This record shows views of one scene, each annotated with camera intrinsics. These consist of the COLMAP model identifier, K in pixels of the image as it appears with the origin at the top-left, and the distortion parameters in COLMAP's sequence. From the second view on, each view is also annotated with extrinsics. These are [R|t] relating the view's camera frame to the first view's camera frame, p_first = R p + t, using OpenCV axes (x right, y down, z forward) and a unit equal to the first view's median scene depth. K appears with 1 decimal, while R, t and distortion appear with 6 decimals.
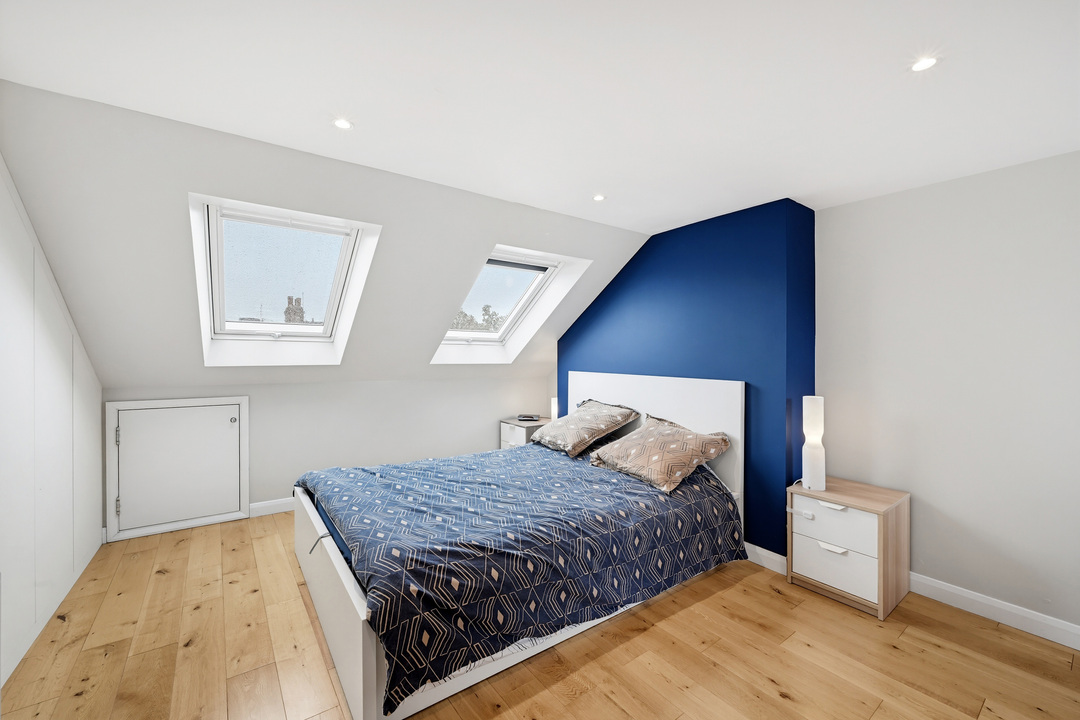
lens RADIAL K [[447.0, 0, 538.4], [0, 447.0, 357.8], [0, 0, 1]] dist [-0.001133, -0.000036]
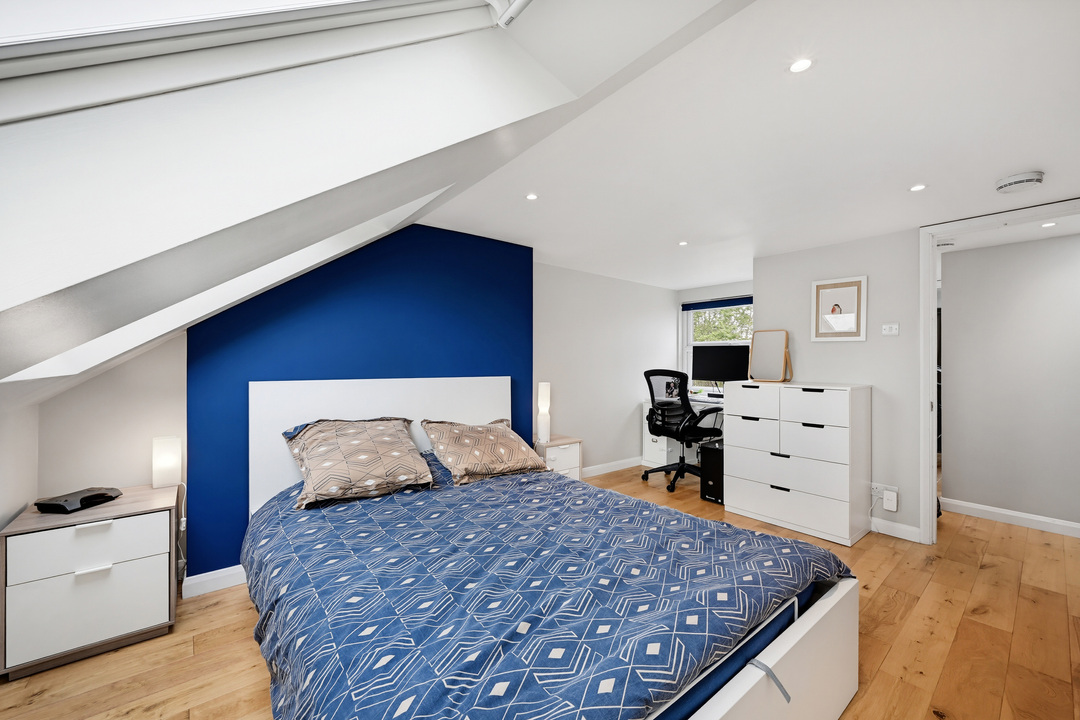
lens RADIAL K [[422.0, 0, 538.8], [0, 422.0, 359.7], [0, 0, 1]] dist [0.000579, 0.000145]
pose [[-0.072510, -0.001989, 0.997366, -0.850033], [0.000747, 0.999998, 0.002049, 0.002280], [-0.997367, 0.000894, -0.072508, 1.126839]]
